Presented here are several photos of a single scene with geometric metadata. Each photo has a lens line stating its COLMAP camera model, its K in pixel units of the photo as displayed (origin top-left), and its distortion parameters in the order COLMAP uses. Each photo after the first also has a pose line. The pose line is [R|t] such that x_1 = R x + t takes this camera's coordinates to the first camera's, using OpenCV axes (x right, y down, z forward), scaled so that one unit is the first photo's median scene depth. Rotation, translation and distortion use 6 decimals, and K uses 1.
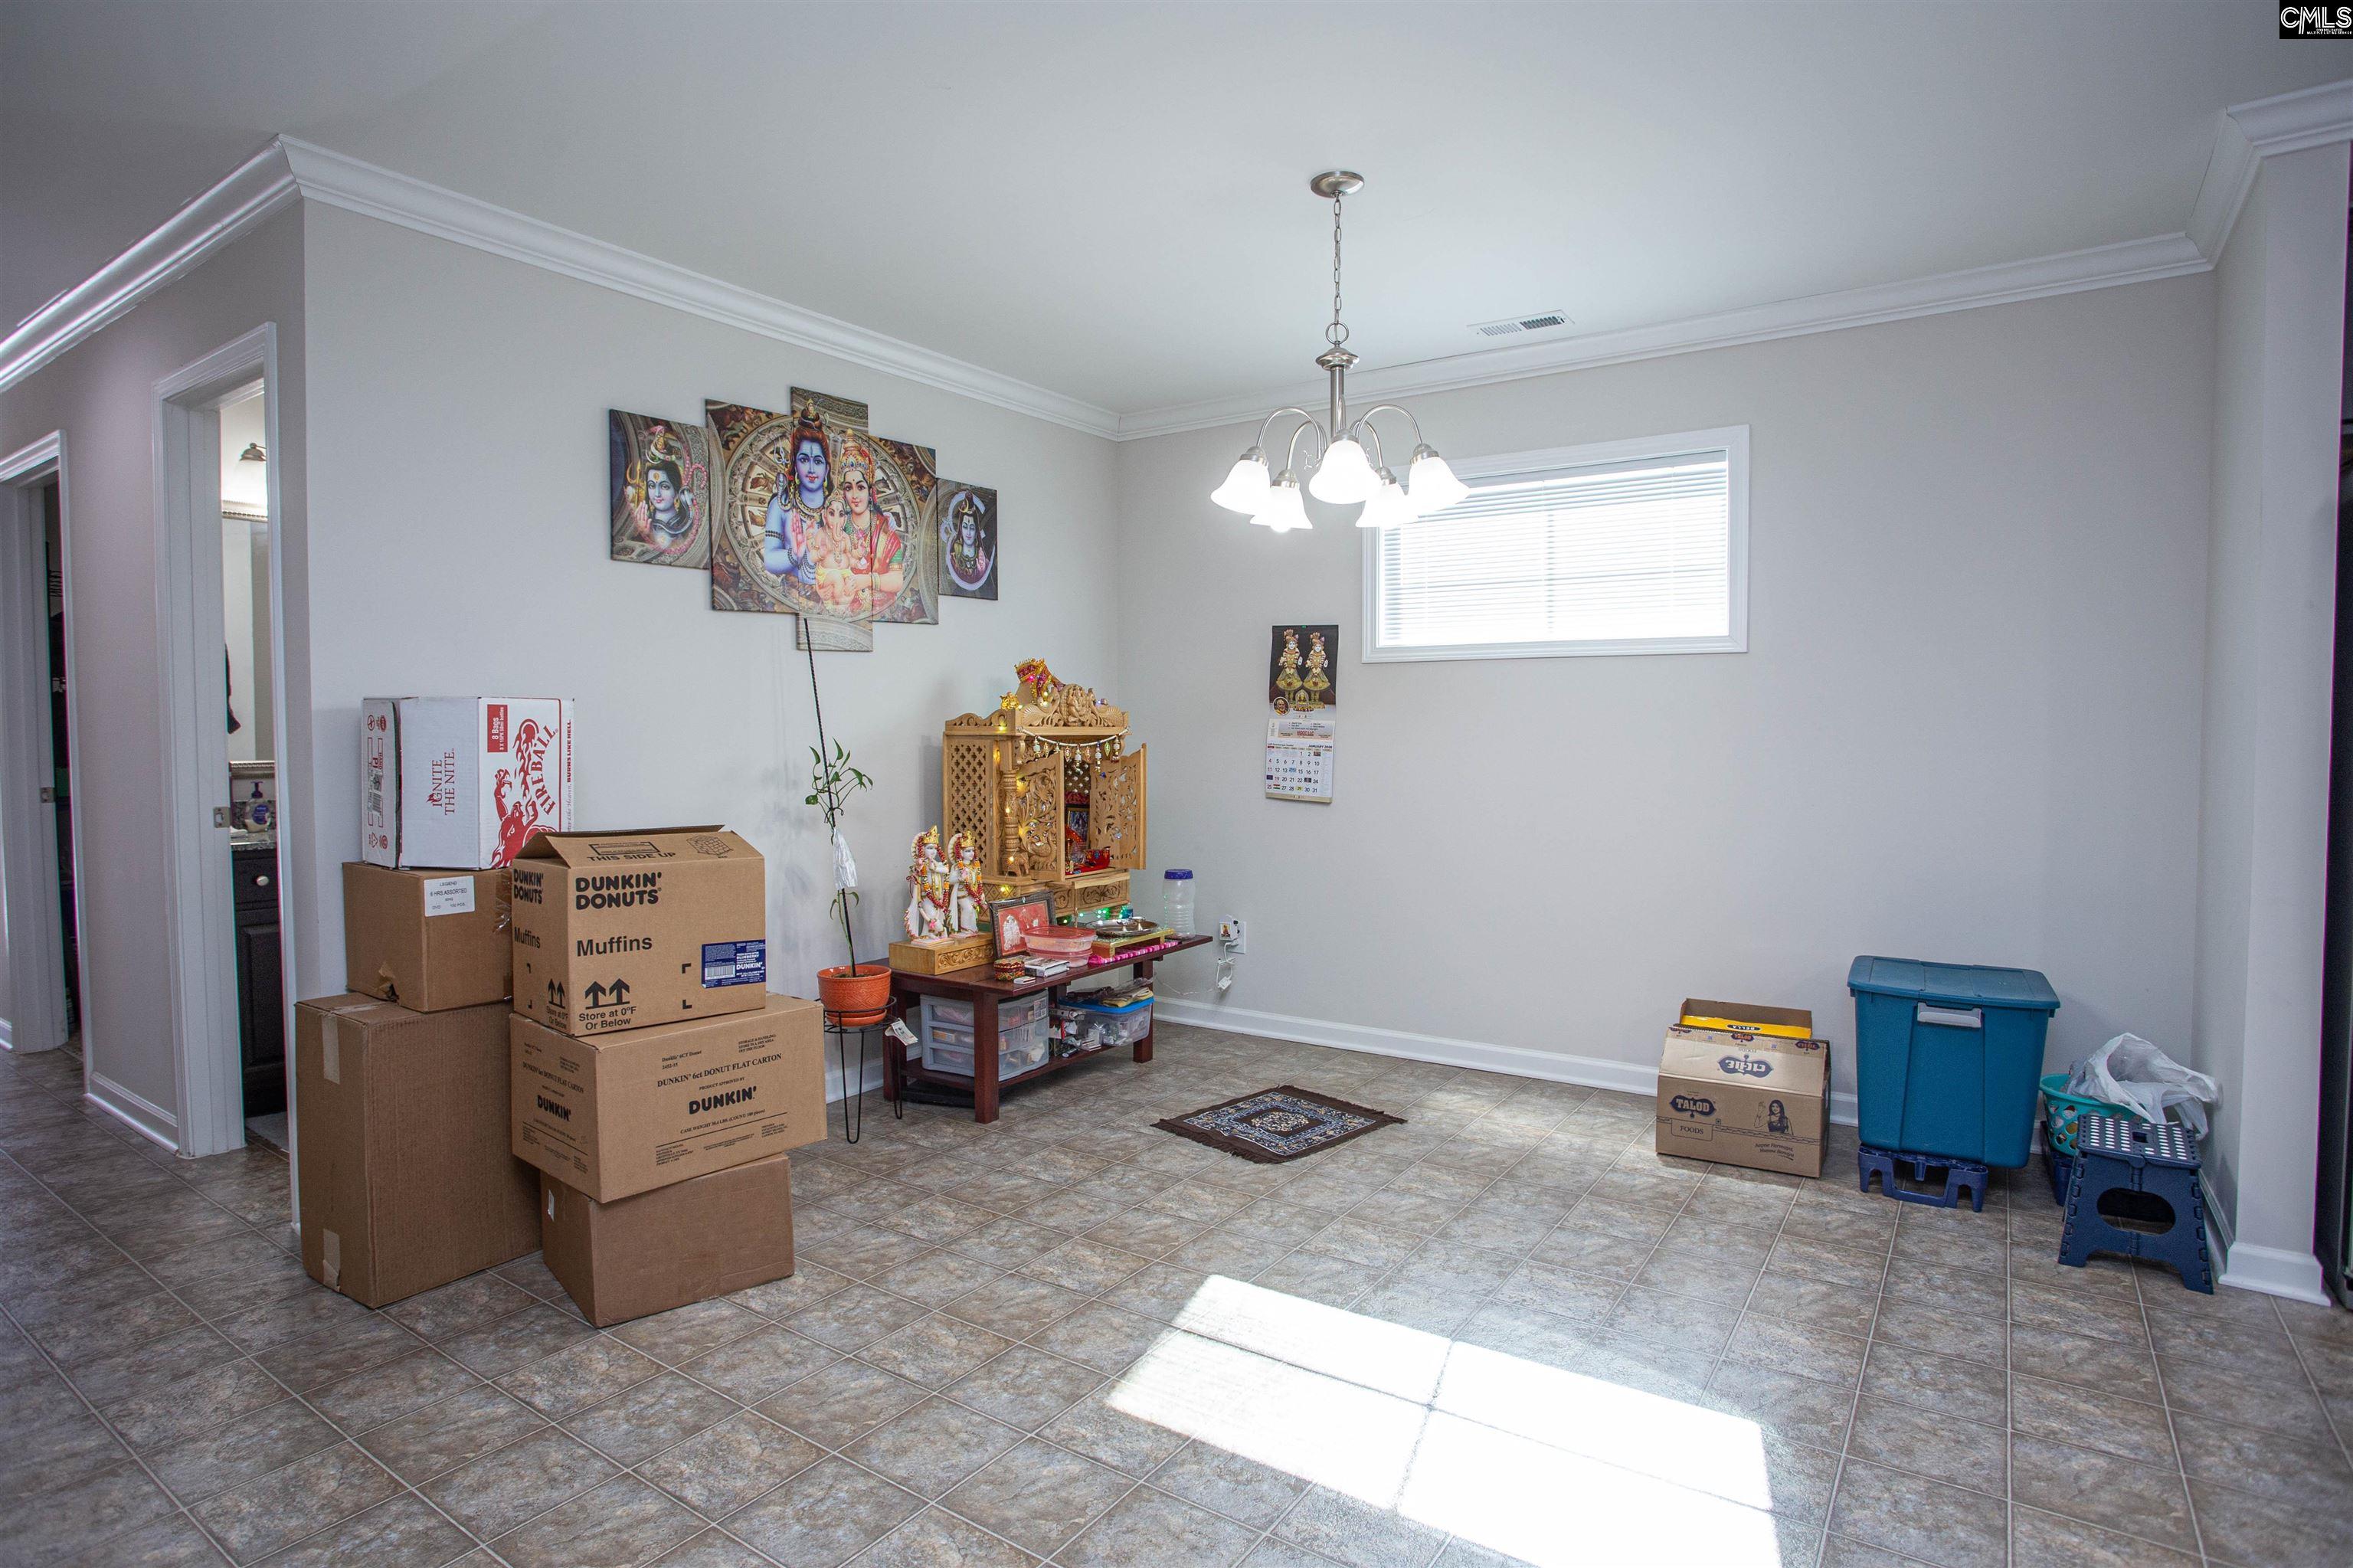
lens RADIAL K [[1244.7, 0, 1166.5], [0, 1244.7, 778.6], [0, 0, 1]] dist [-0.064445, 0.022300]
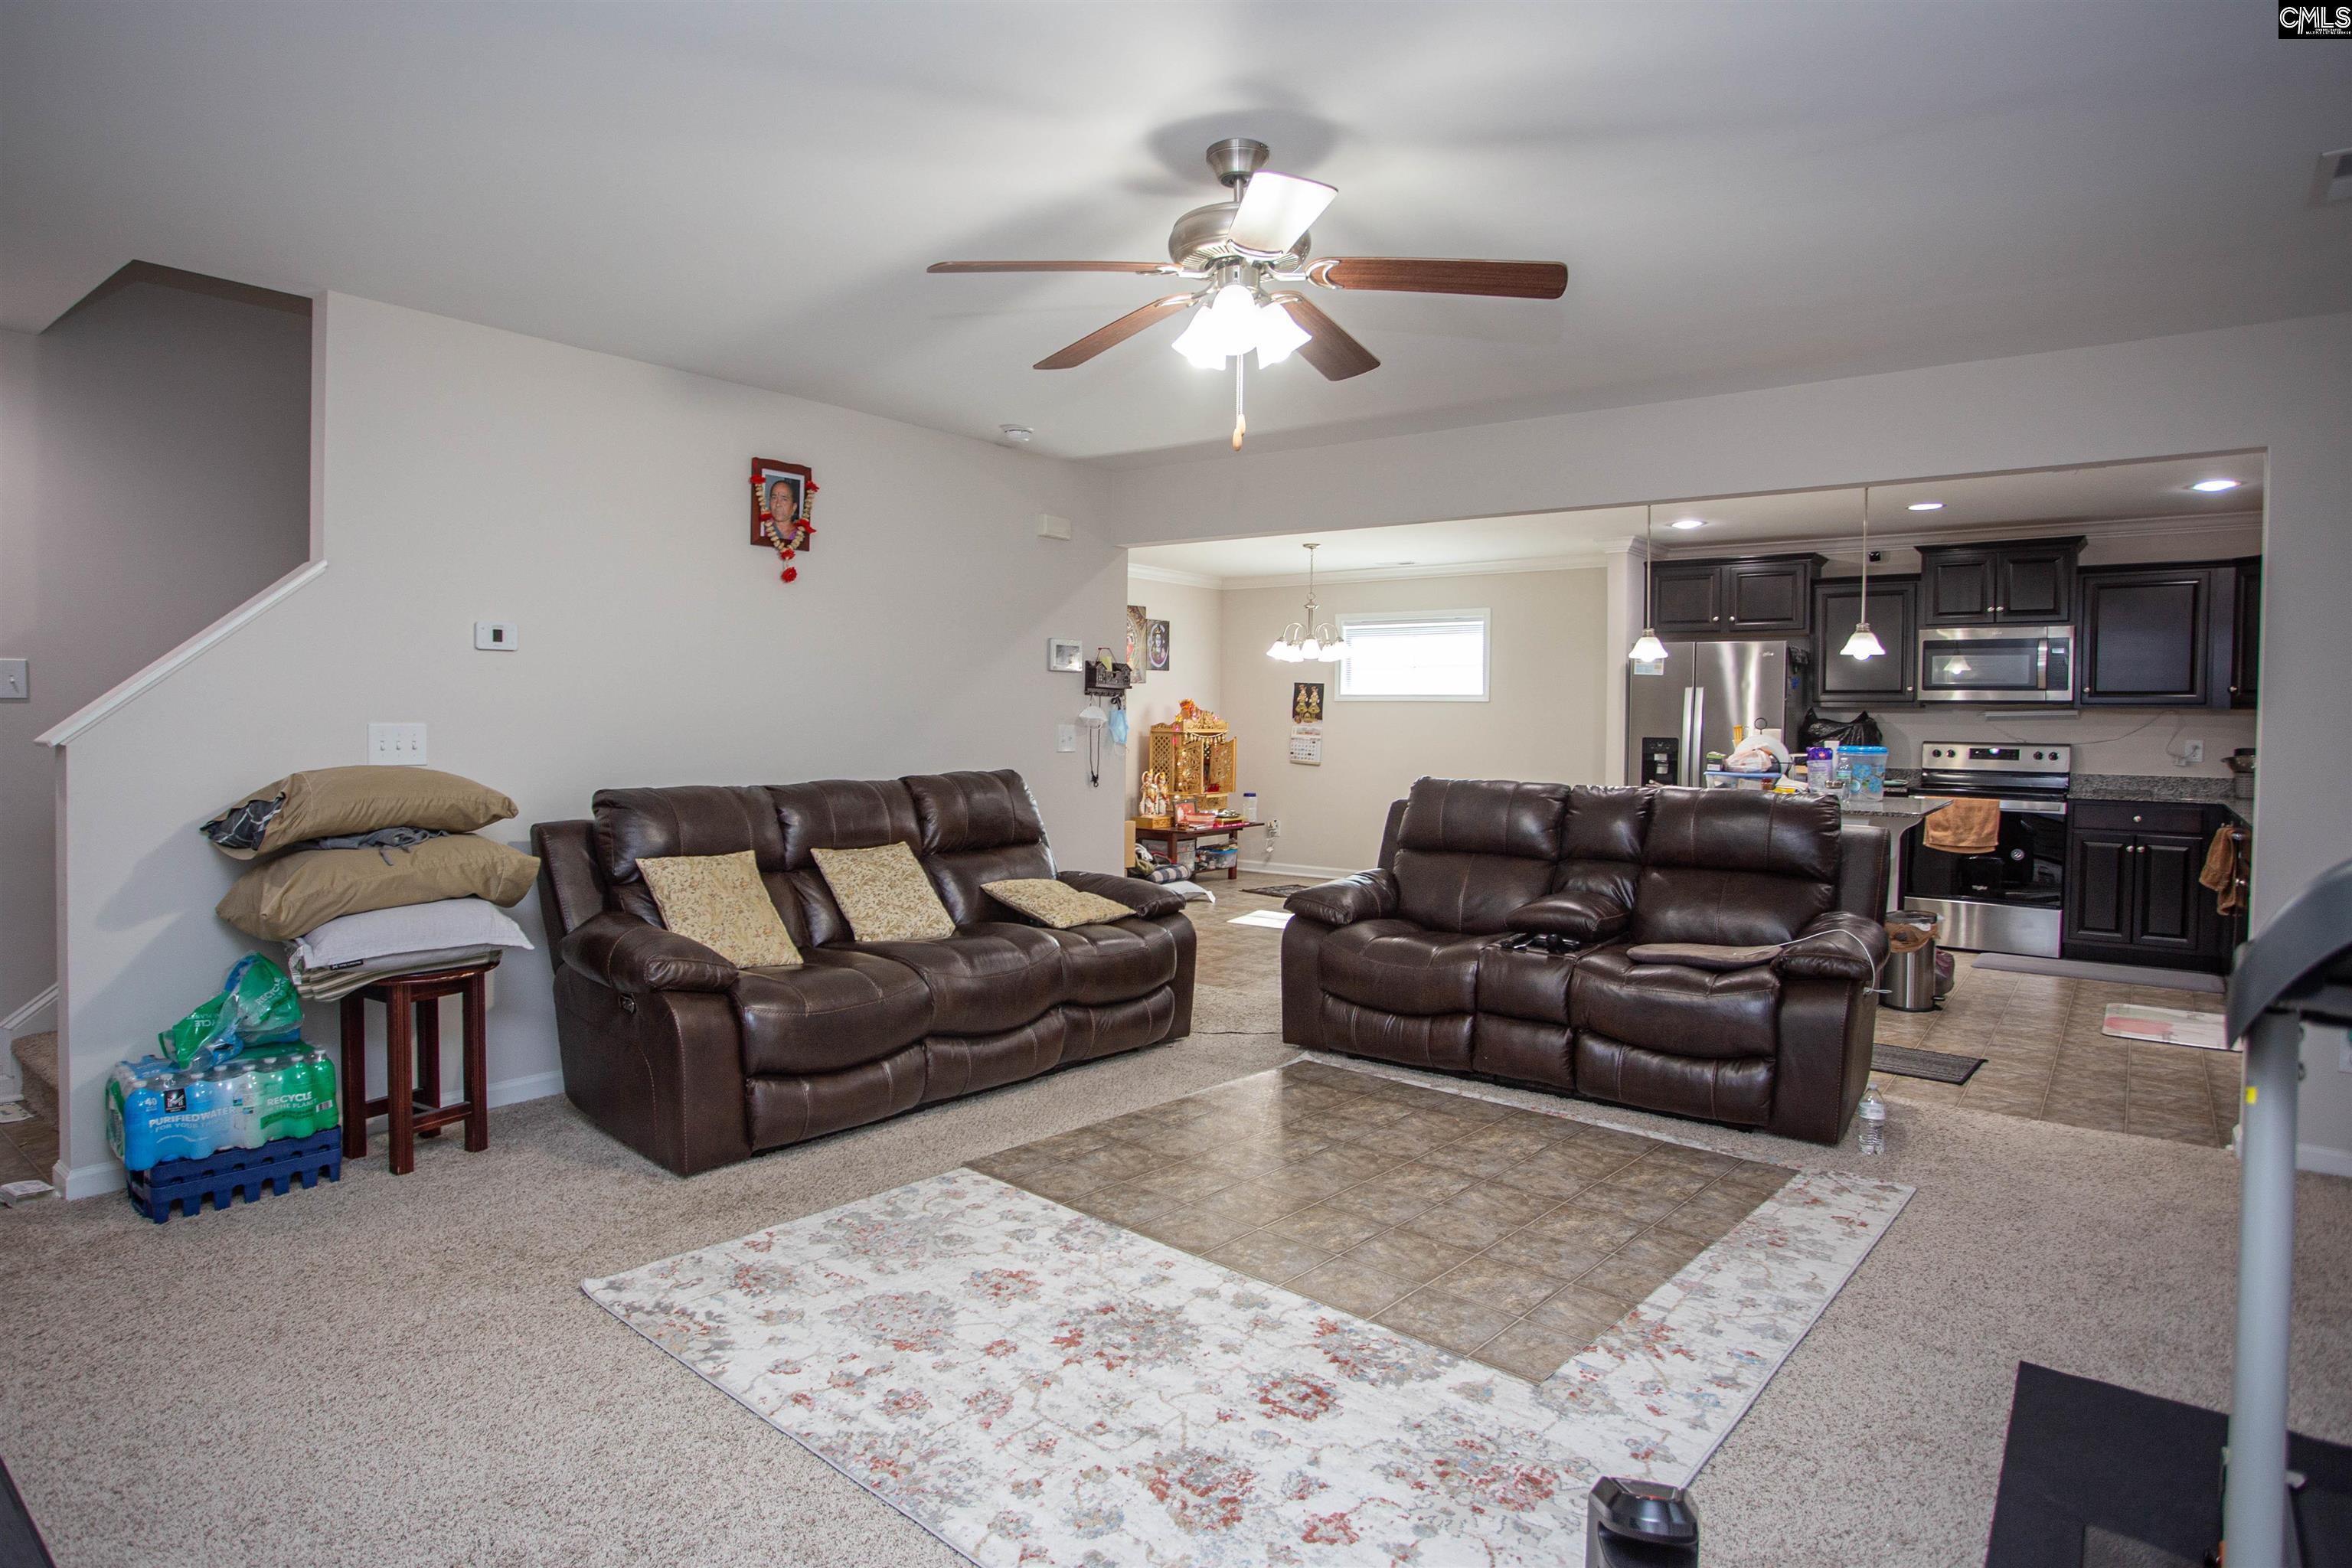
lens RADIAL K [[1244.1, 0, 1119.1], [0, 1244.1, 752.4], [0, 0, 1]] dist [-0.064445, 0.022300]
pose [[0.997191, 0.014382, -0.073508, -0.078884], [-0.015509, 0.999770, -0.014782, 0.047202], [0.073279, 0.015880, 0.997185, -1.597799]]
